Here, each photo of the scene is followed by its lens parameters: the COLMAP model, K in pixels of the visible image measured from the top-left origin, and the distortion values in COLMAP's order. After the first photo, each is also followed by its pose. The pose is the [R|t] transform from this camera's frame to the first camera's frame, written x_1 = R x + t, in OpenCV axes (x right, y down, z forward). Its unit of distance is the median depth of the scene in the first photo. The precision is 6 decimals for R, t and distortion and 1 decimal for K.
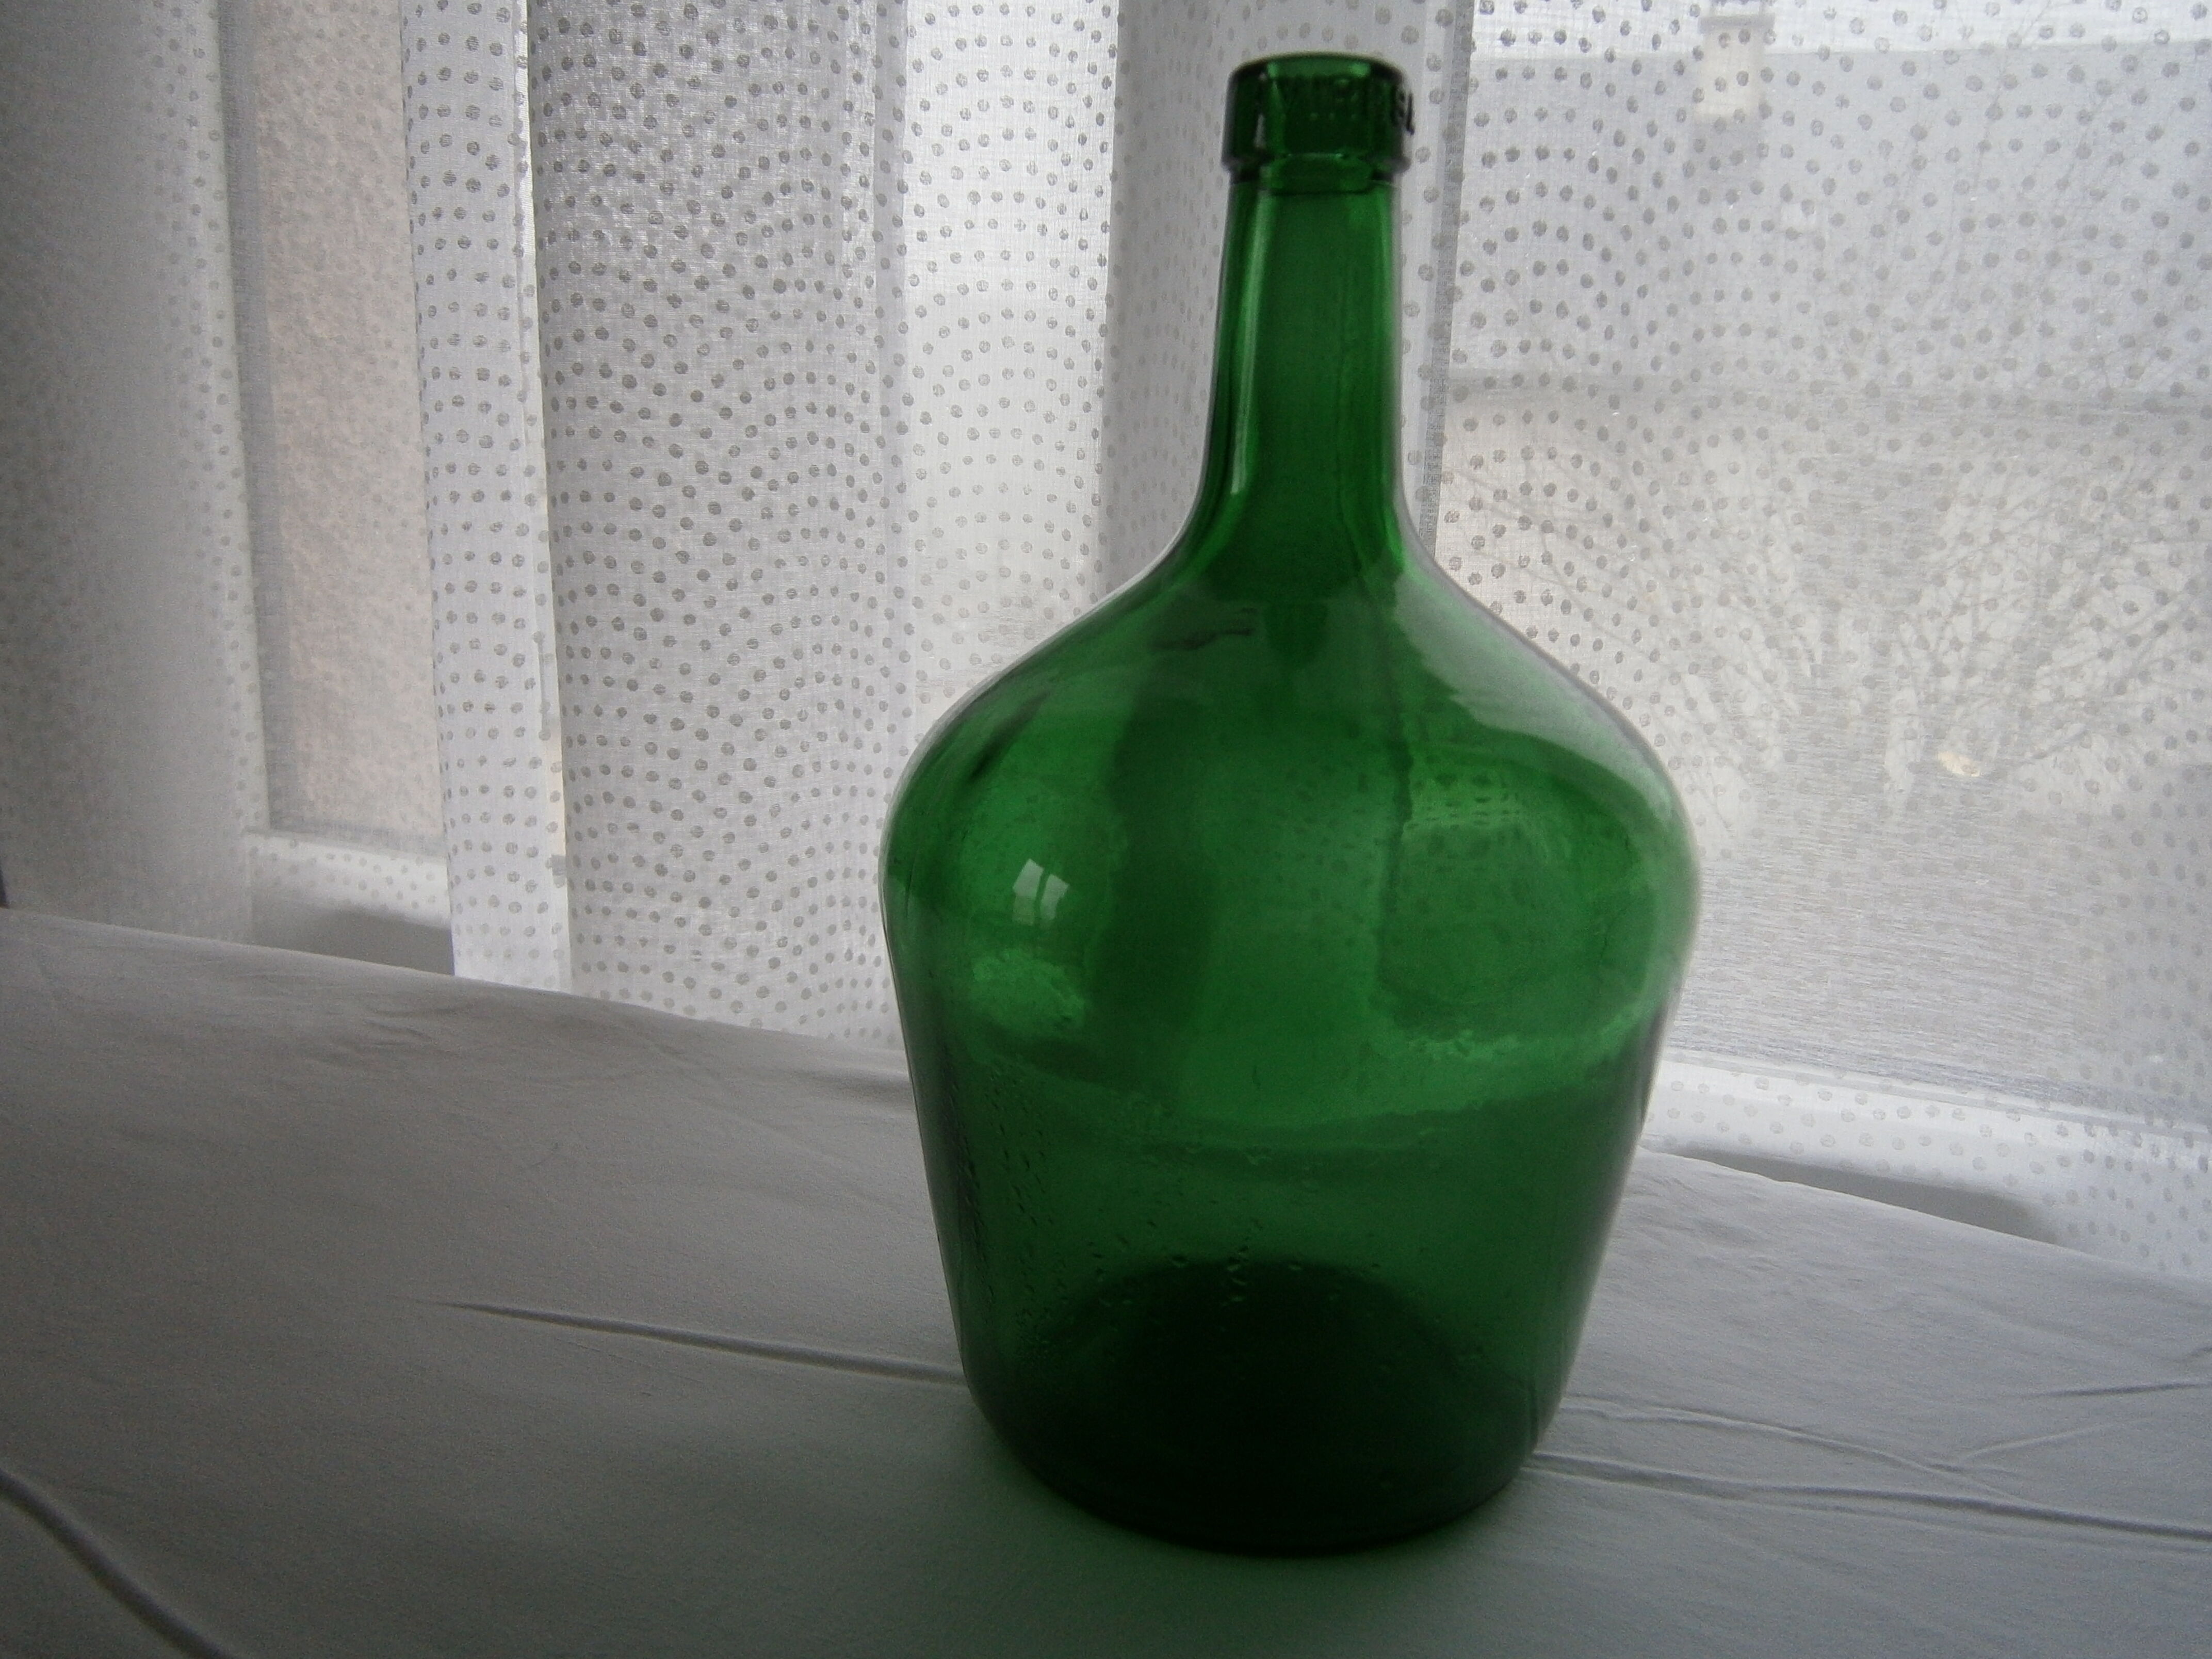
lens RADIAL K [[1696.7, 0, 1064.0], [0, 1696.7, 829.1], [0, 0, 1]] dist [-0.007051, 0.035537]
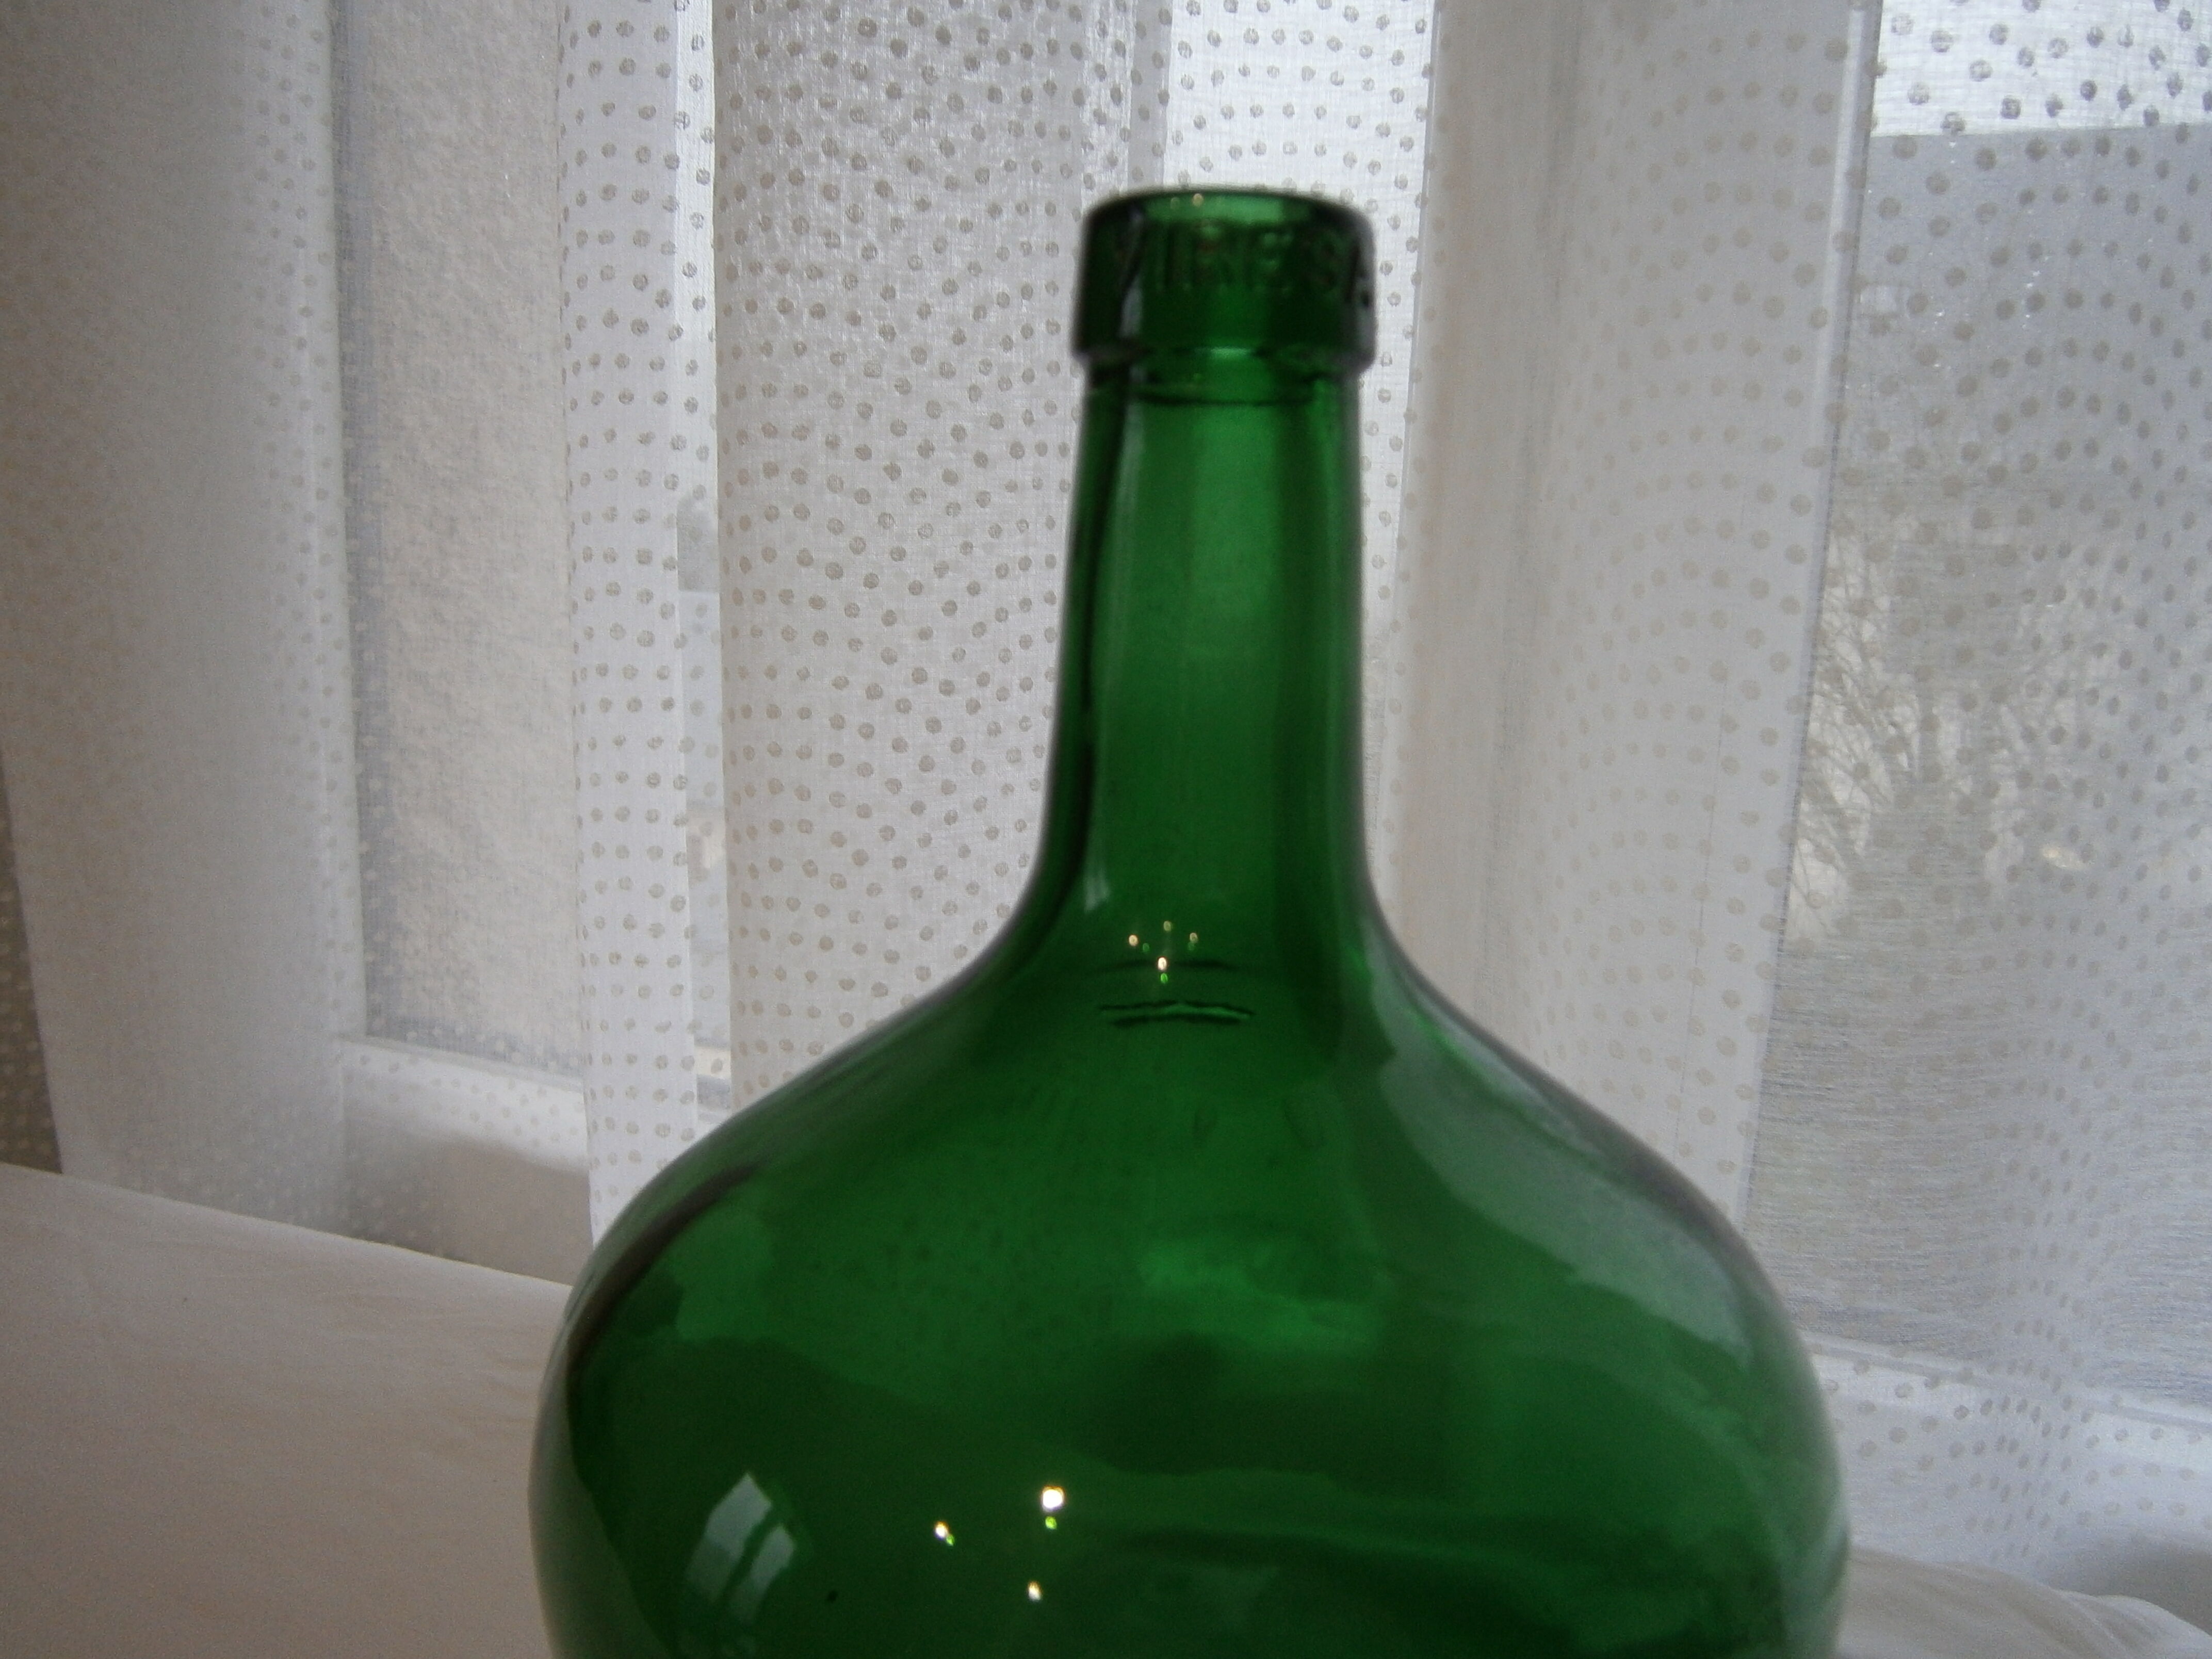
lens RADIAL K [[1659.3, 0, 1106.0], [0, 1659.3, 829.5], [0, 0, 1]] dist [-0.045314, 0.081160]
pose [[0.999914, 0.003982, -0.012520, -0.111763], [-0.004411, 0.999397, -0.034440, -0.110548], [0.012375, 0.034492, 0.999328, 0.219305]]
